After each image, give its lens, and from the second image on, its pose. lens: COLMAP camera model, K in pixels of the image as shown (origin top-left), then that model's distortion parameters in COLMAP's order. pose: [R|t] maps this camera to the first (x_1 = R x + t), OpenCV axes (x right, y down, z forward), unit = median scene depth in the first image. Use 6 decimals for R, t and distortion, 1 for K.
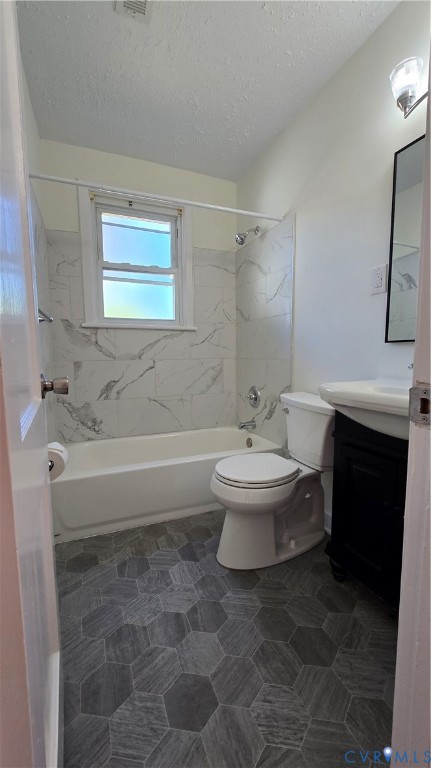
lens RADIAL K [[306.2, 0, 208.1], [0, 306.2, 383.9], [0, 0, 1]] dist [0.000373, 0.000018]
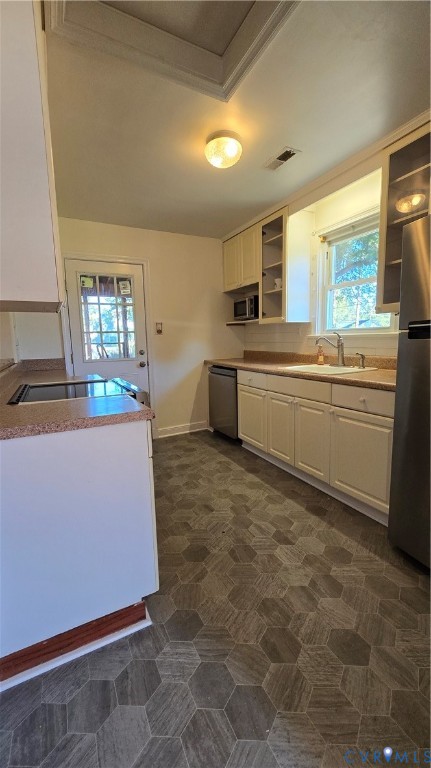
lens RADIAL K [[309.3, 0, 212.5], [0, 309.3, 383.5], [0, 0, 1]] dist [0.001555, 0.000046]
pose [[0.995724, -0.027302, 0.088255, -0.516480], [0.024289, 0.999091, 0.035033, -0.103932], [-0.089132, -0.032740, 0.995482, -0.160827]]
